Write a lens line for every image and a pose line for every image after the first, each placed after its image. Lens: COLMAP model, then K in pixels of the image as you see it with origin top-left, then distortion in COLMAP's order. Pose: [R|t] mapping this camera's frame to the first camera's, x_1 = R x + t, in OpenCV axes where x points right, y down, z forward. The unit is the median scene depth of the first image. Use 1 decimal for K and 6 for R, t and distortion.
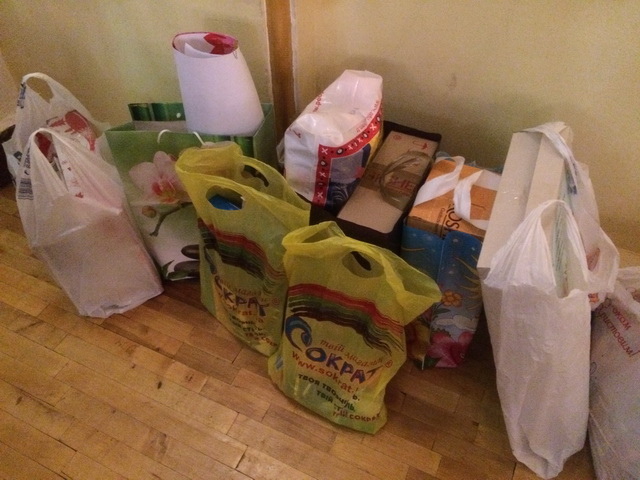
lens RADIAL K [[546.0, 0, 311.2], [0, 546.0, 238.8], [0, 0, 1]] dist [0.076671, -0.127949]
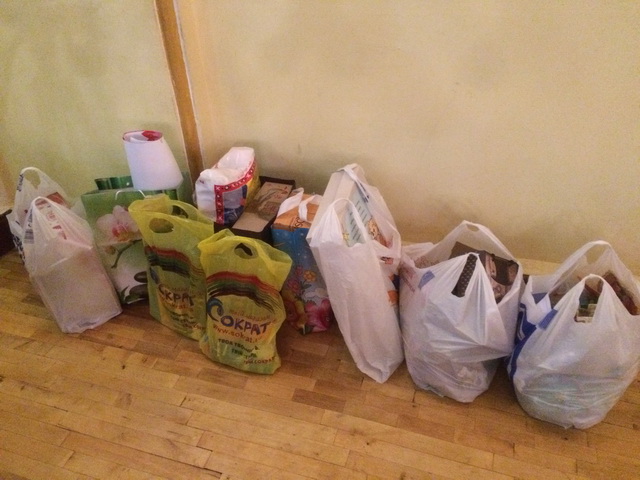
lens RADIAL K [[546.0, 0, 311.2], [0, 546.0, 238.8], [0, 0, 1]] dist [0.076671, -0.127949]
pose [[0.990092, -0.097403, 0.101149, 0.104540], [0.115343, 0.974949, -0.190185, 0.294750], [-0.080090, 0.199967, 0.976524, -0.555671]]
